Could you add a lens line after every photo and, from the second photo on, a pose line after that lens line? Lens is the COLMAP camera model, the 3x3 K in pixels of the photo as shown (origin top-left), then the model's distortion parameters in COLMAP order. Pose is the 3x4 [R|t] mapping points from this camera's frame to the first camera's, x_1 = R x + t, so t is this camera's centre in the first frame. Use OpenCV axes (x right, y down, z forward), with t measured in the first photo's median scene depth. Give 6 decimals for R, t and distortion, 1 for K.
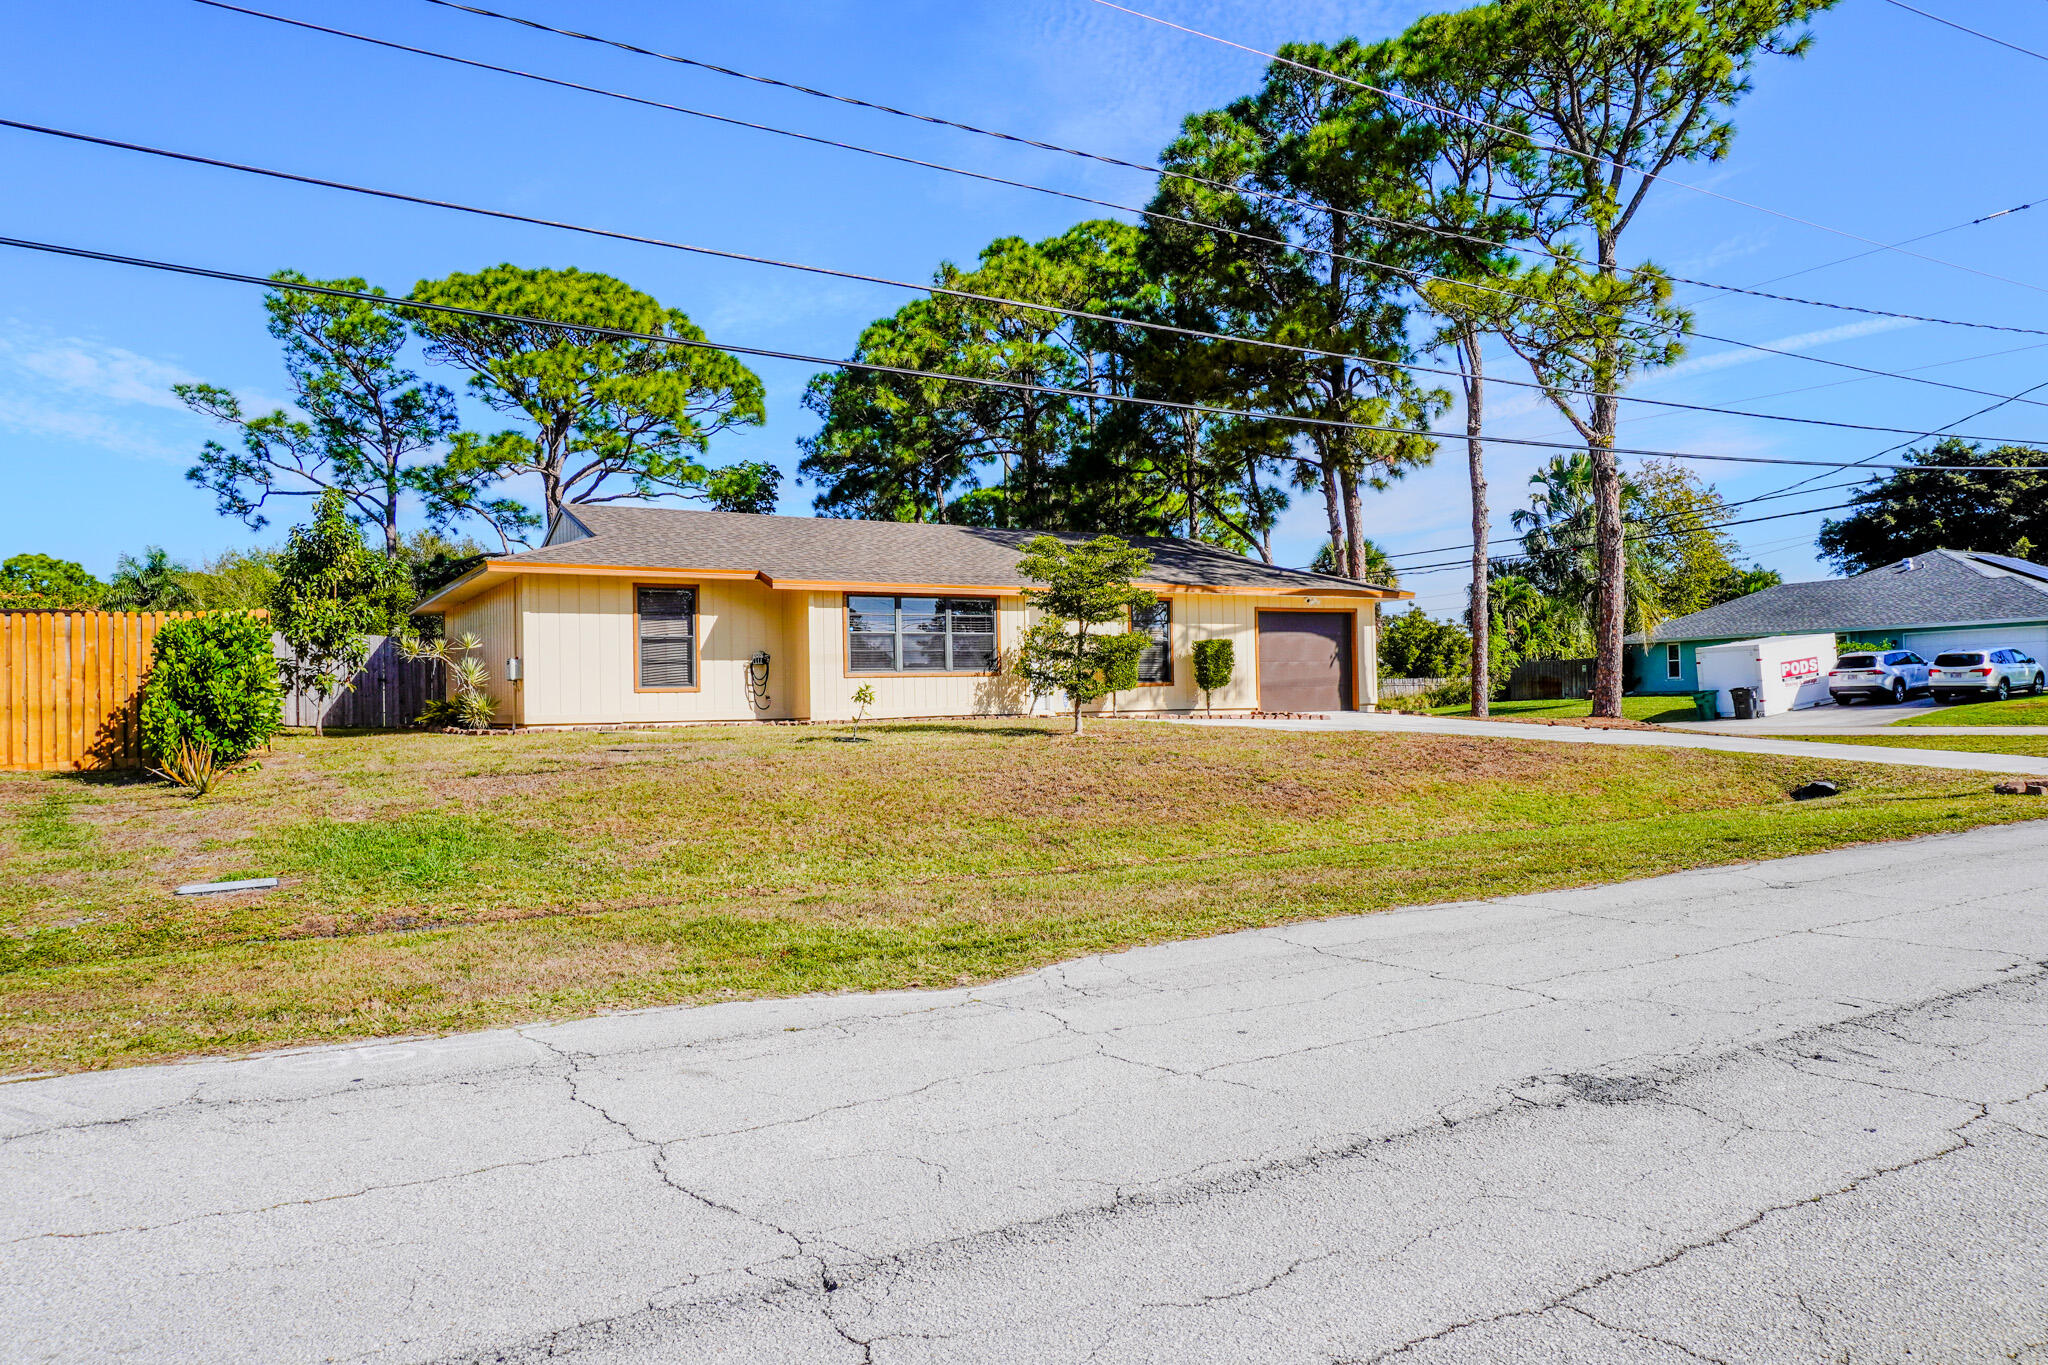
lens RADIAL K [[1365.4, 0, 1024.6], [0, 1365.4, 678.8], [0, 0, 1]] dist [-0.033059, 0.012774]
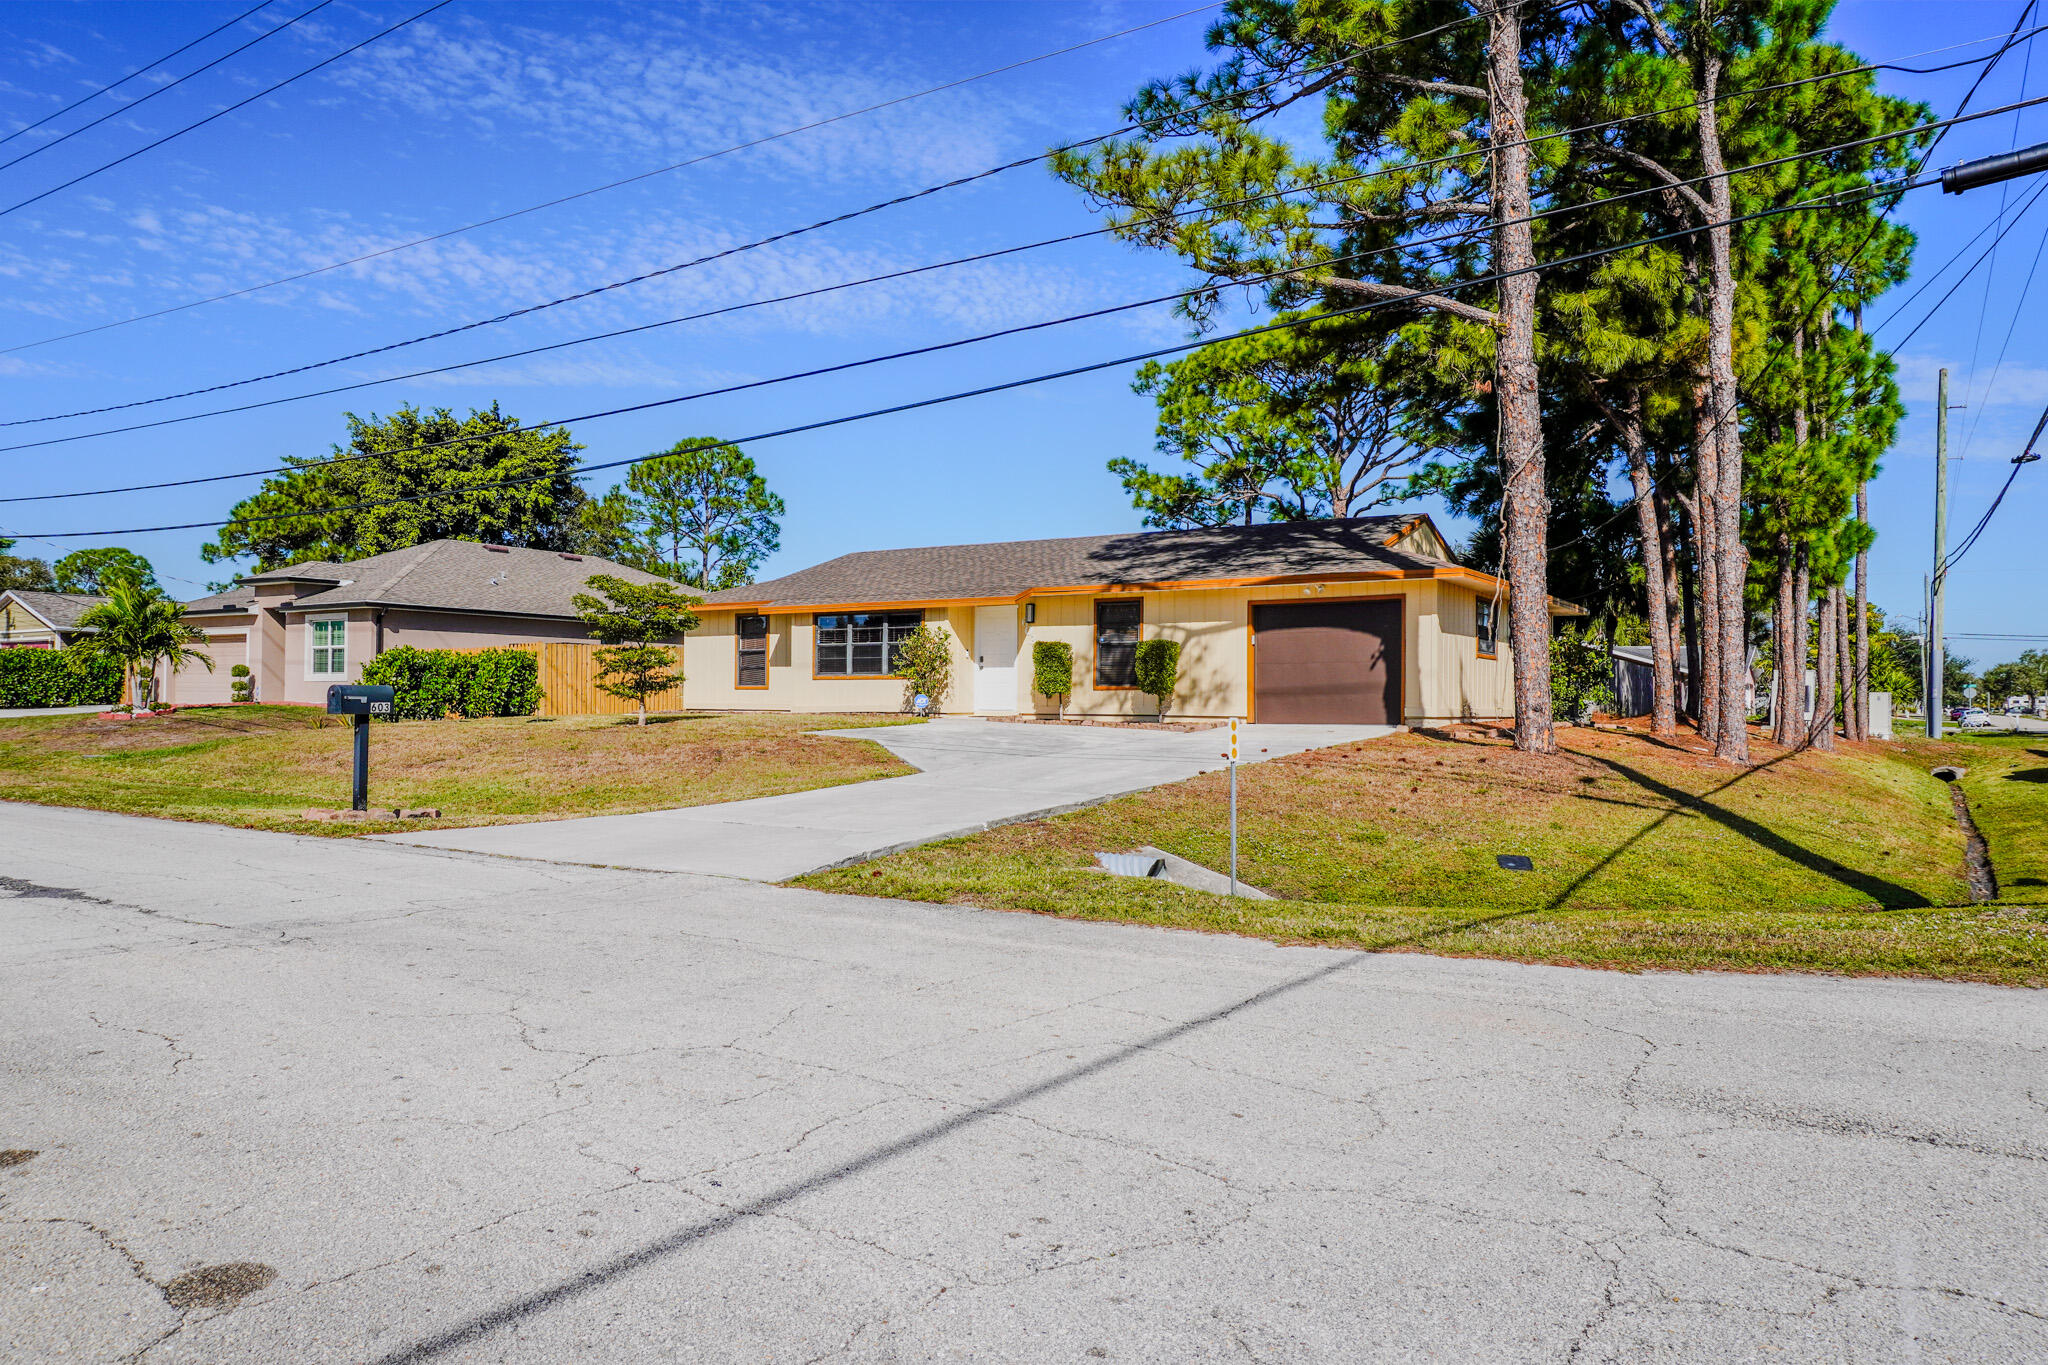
lens RADIAL K [[1365.4, 0, 1024.2], [0, 1365.4, 688.7], [0, 0, 1]] dist [-0.033059, 0.012774]
pose [[0.458758, 0.011956, -0.888481, 1.049378], [-0.001761, 0.999920, 0.012547, -0.008759], [0.888560, -0.004192, 0.458742, 0.564688]]
